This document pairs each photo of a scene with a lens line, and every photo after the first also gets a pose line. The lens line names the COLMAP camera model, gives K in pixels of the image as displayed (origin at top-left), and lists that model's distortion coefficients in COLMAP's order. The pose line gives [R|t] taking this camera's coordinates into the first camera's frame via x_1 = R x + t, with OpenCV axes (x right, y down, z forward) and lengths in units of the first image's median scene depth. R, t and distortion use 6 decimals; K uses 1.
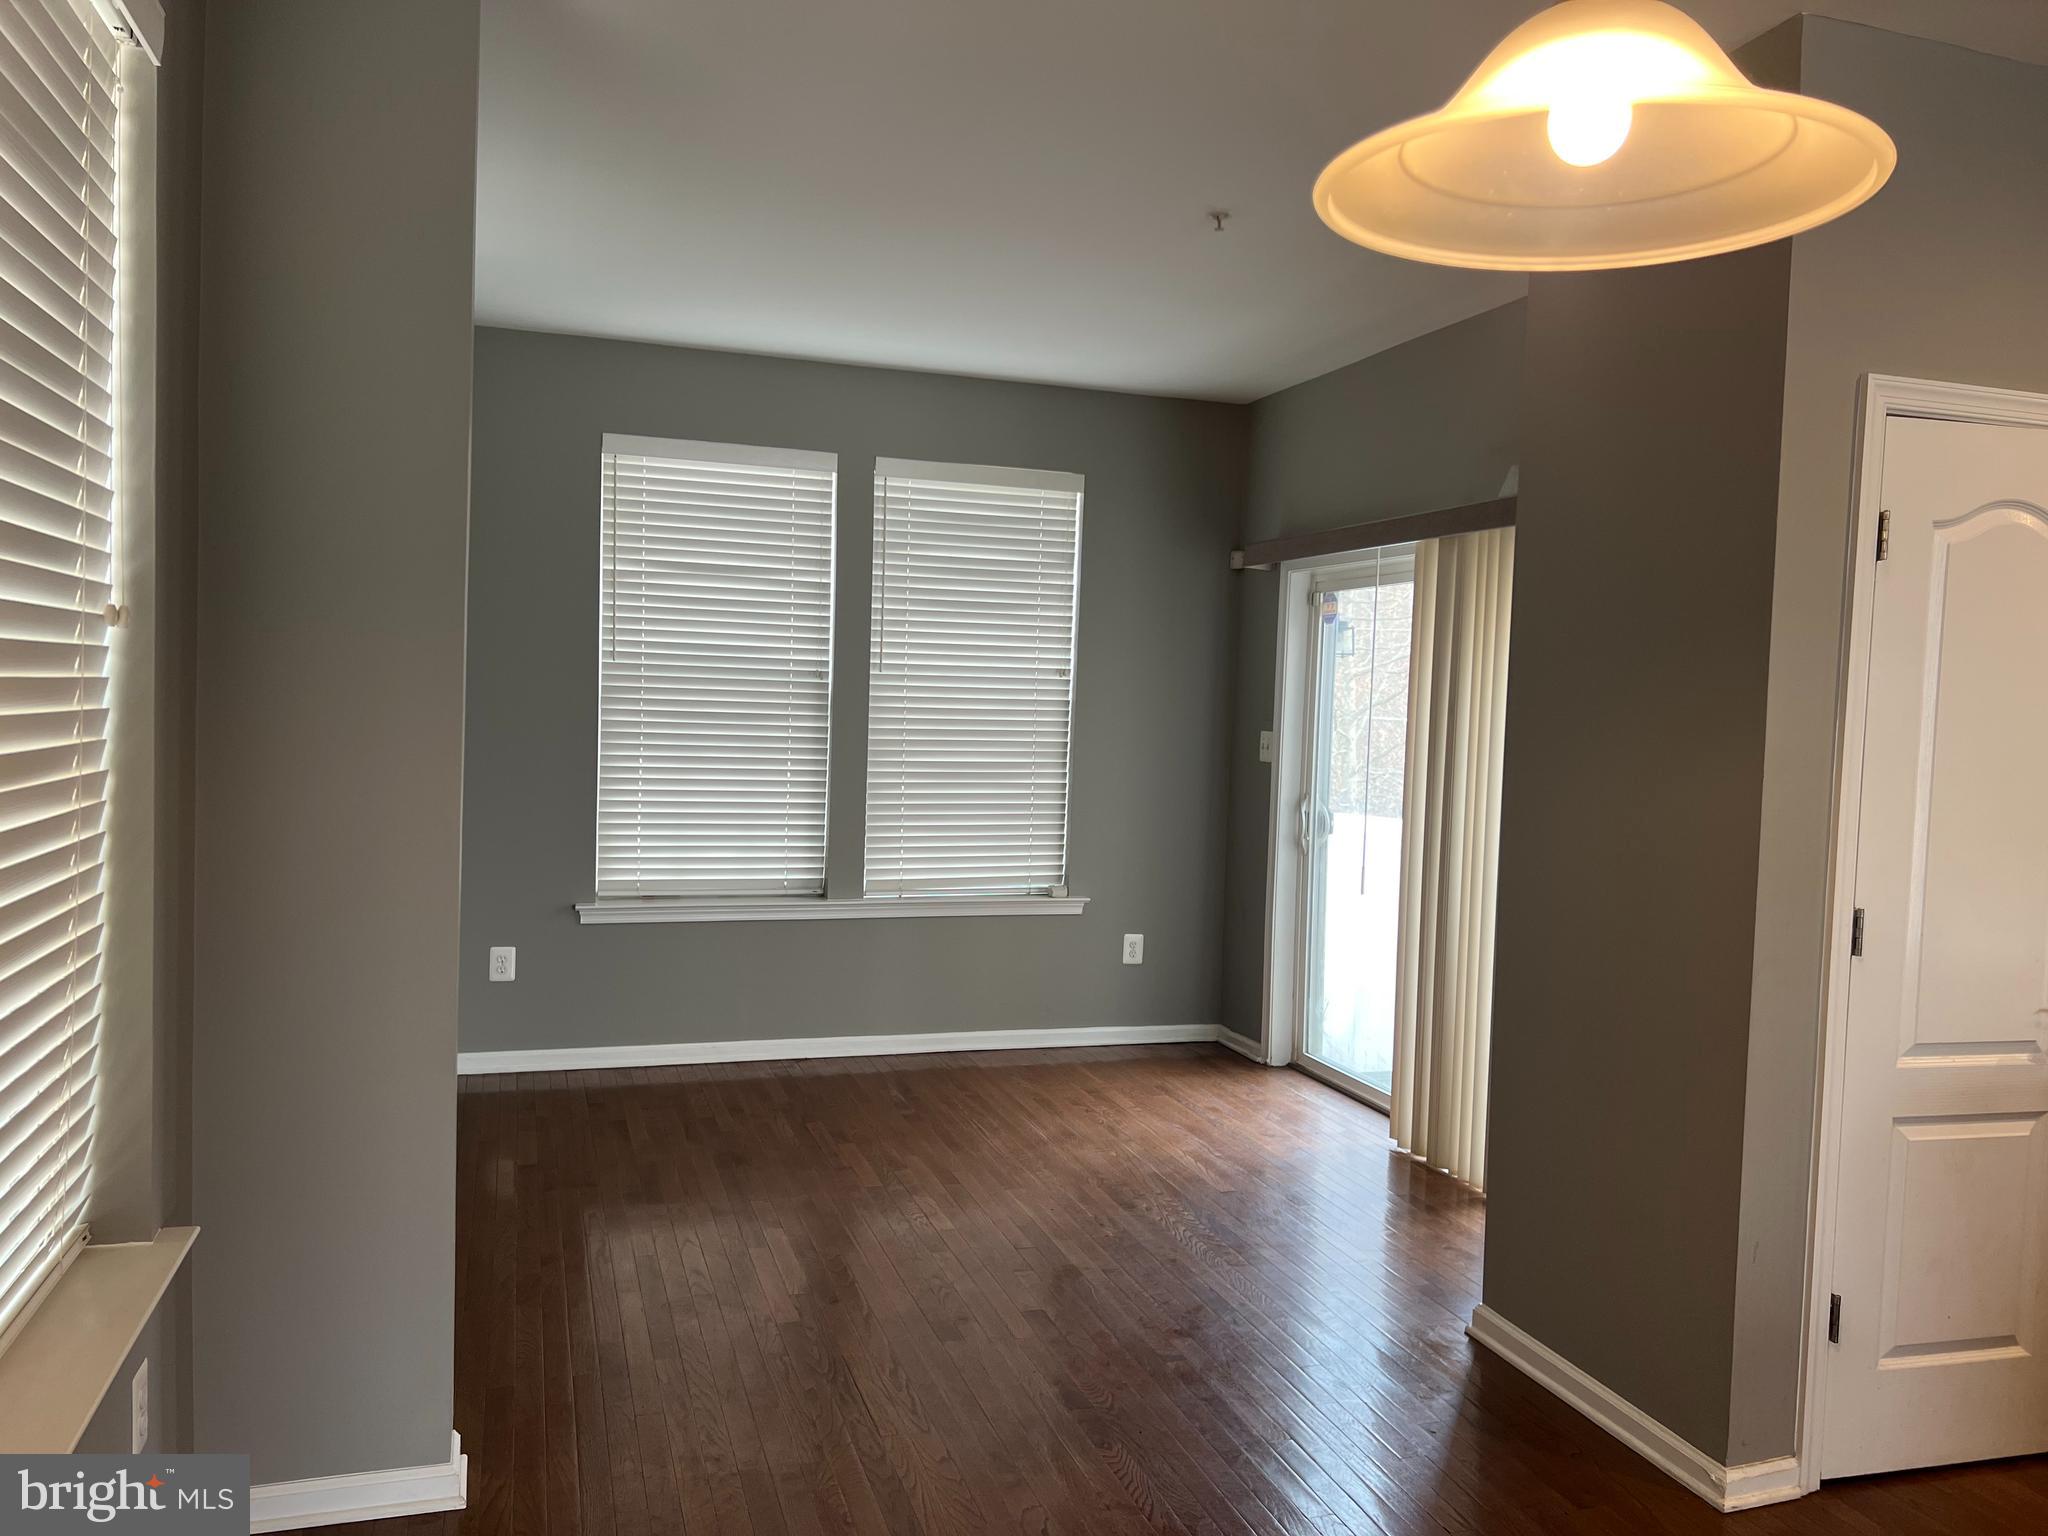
lens RADIAL K [[1522.6, 0, 1024.0], [0, 1522.6, 768.0], [0, 0, 1]] dist [0.004870, -0.005048]
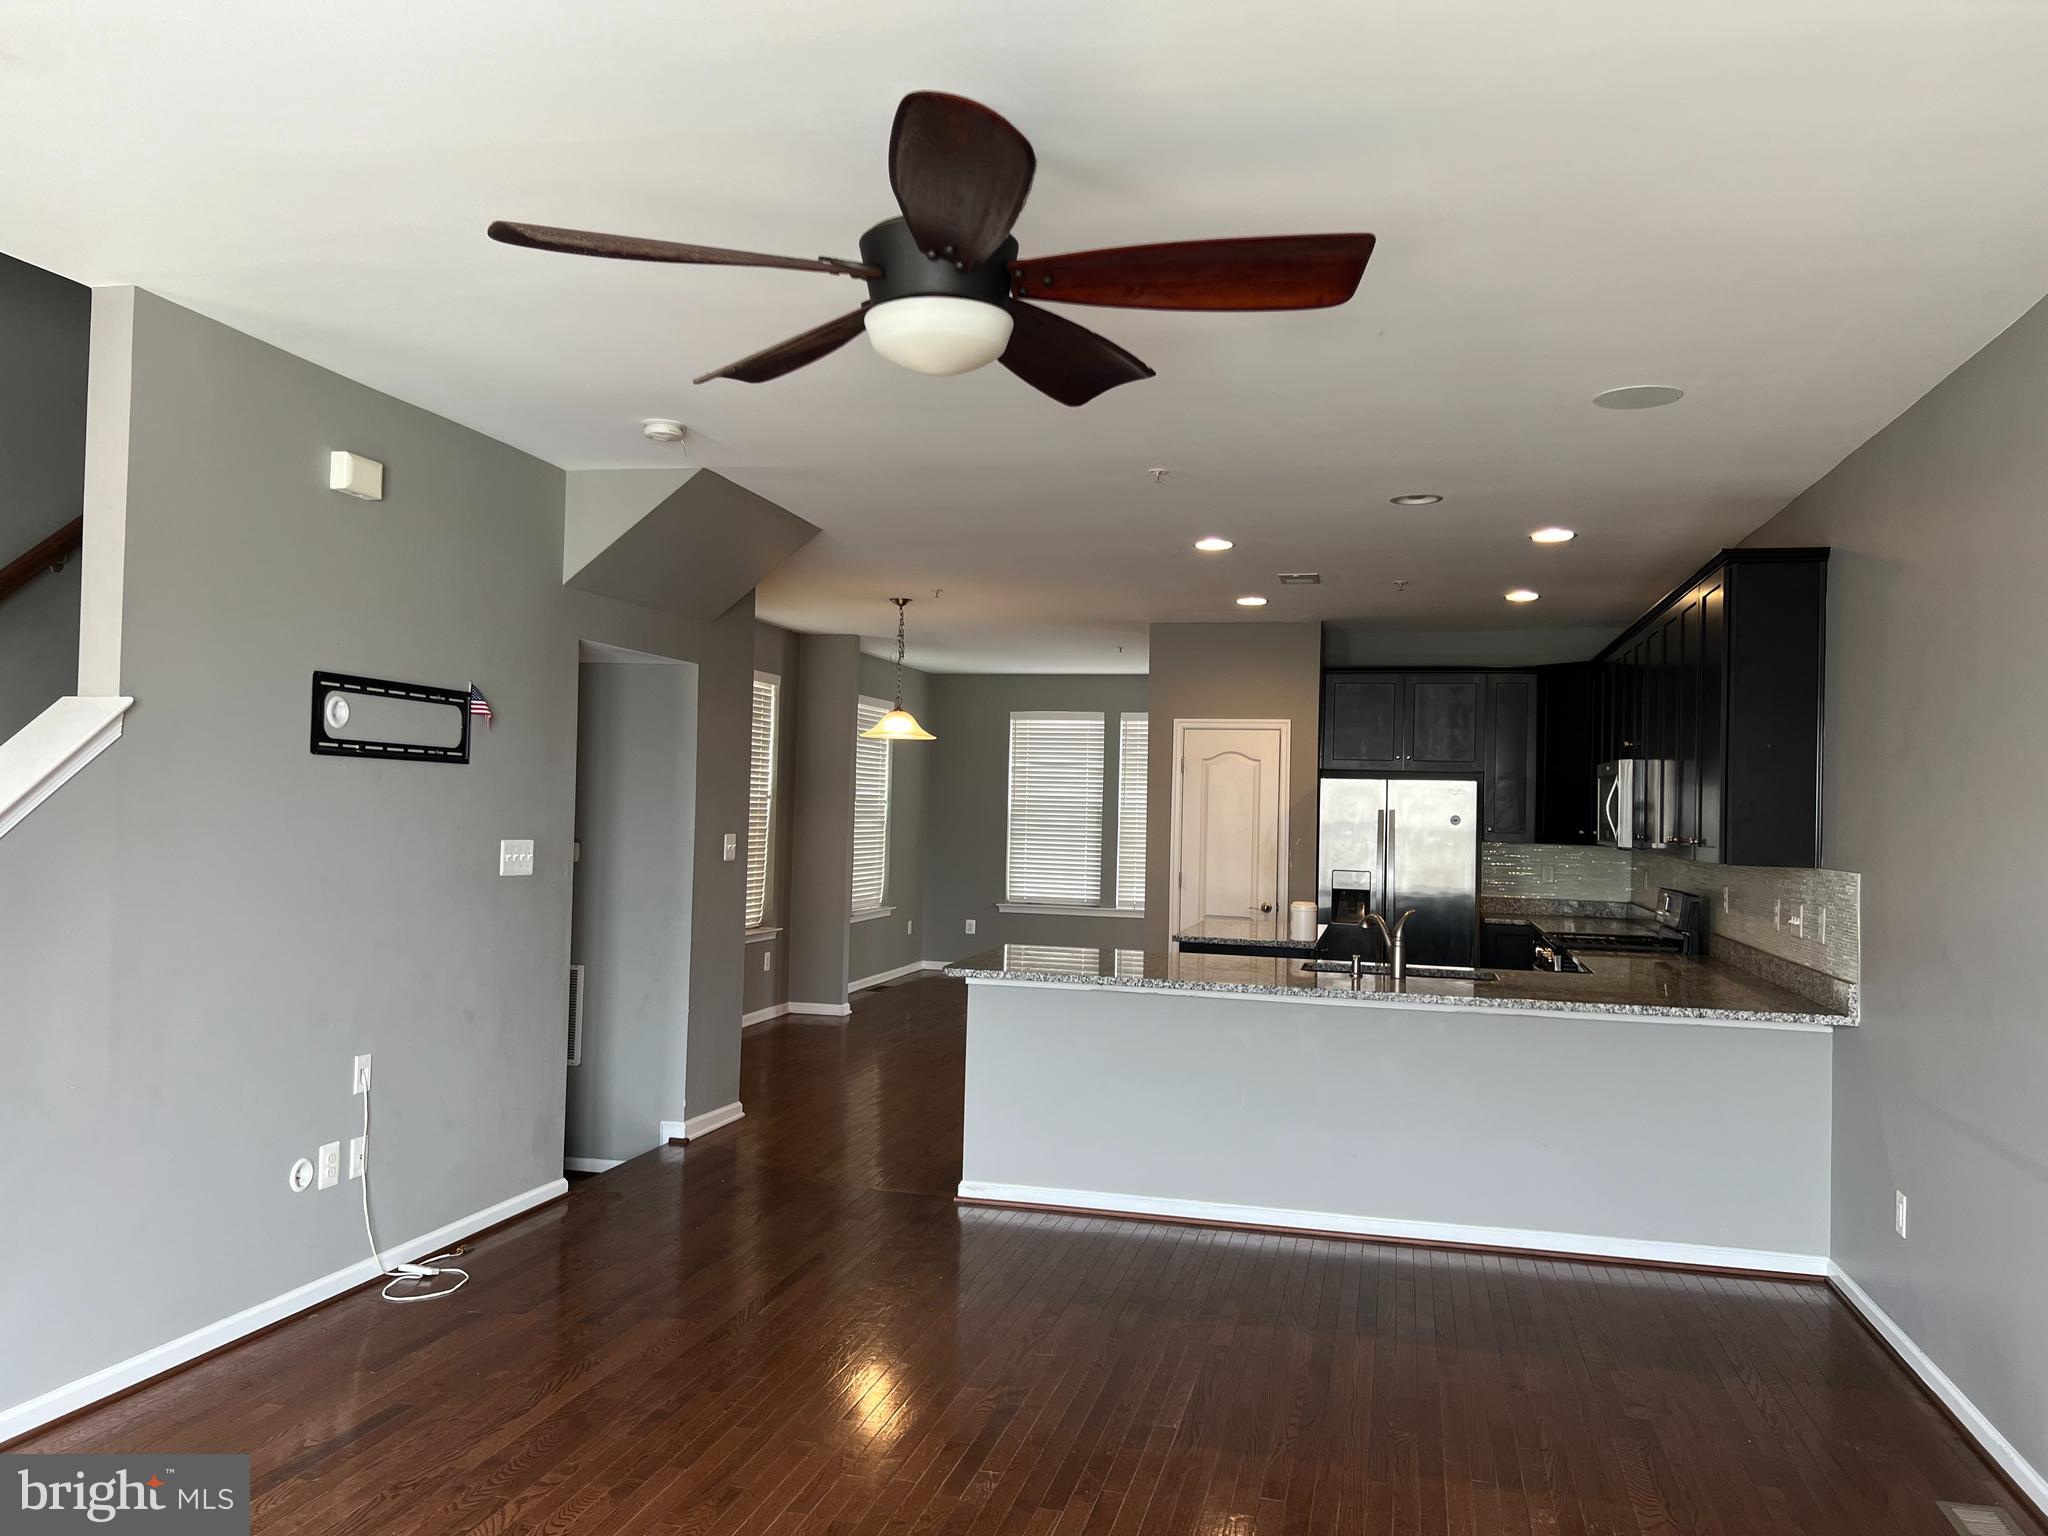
lens RADIAL K [[1522.6, 0, 1024.0], [0, 1522.6, 768.0], [0, 0, 1]] dist [0.004870, -0.005048]
pose [[0.843902, -0.027581, -0.535788, 1.851110], [-0.021143, 0.996192, -0.084584, 0.138076], [0.536080, 0.082709, 0.840105, -1.825147]]
